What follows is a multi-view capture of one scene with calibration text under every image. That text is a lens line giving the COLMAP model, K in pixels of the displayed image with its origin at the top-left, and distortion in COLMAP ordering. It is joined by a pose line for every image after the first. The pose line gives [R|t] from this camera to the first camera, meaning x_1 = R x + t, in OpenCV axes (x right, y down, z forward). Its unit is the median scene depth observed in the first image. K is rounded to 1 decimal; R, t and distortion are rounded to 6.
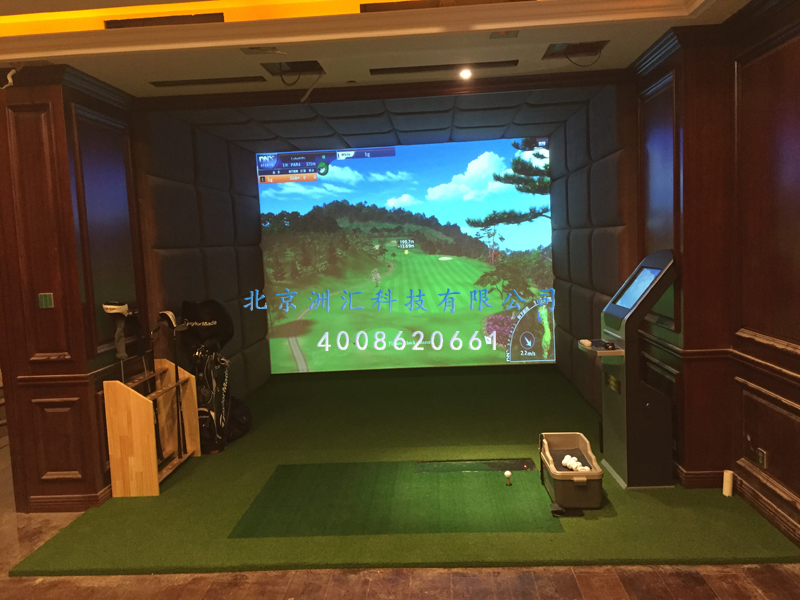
lens RADIAL K [[676.7, 0, 400.0], [0, 676.7, 300.0], [0, 0, 1]] dist [0.094995, -0.139868]
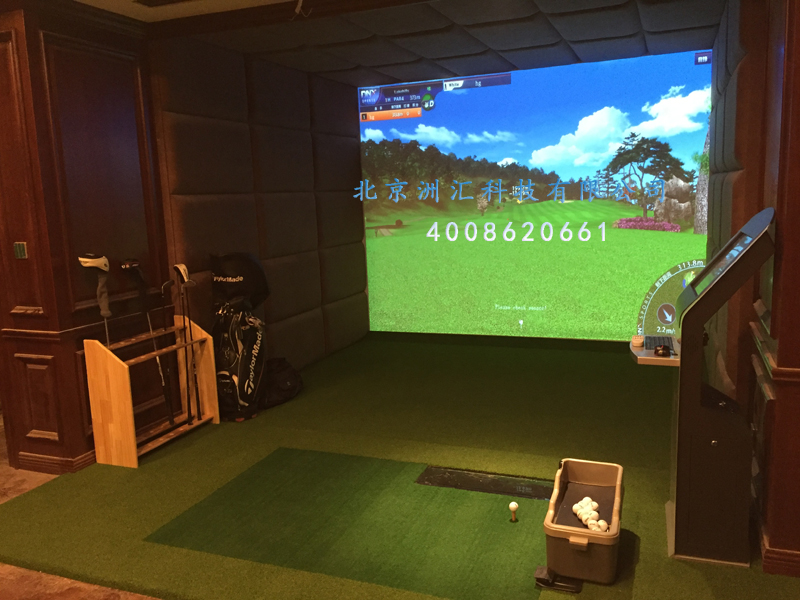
lens RADIAL K [[676.7, 0, 400.0], [0, 676.7, 300.0], [0, 0, 1]] dist [0.094995, -0.139868]
pose [[0.949616, 0.061143, -0.307393, 0.248859], [-0.035513, 0.995461, 0.088296, -0.030944], [0.311396, -0.072930, 0.947478, 0.259552]]
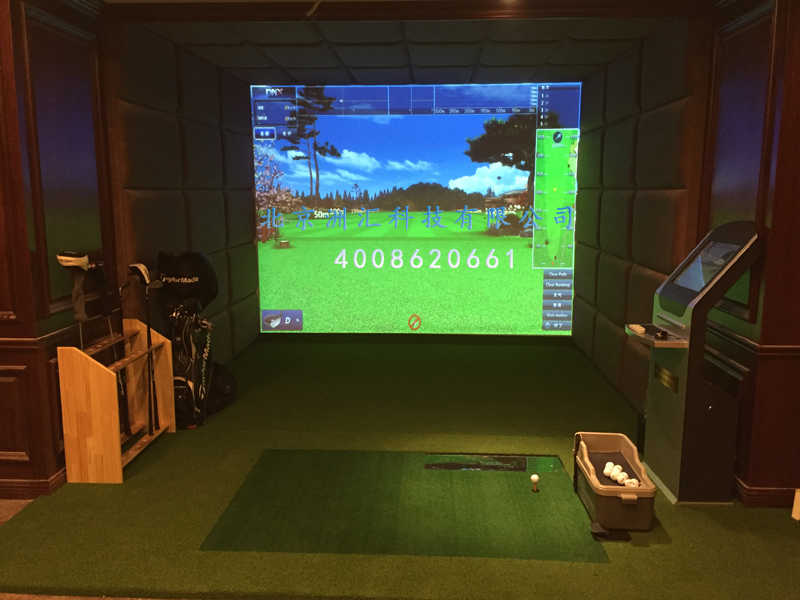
lens RADIAL K [[676.7, 0, 400.0], [0, 676.7, 300.0], [0, 0, 1]] dist [0.094995, -0.139868]
pose [[0.998792, 0.047132, 0.013898, -0.030755], [-0.048002, 0.996332, 0.070843, -0.017182], [-0.010509, -0.071424, 0.997391, 0.166095]]
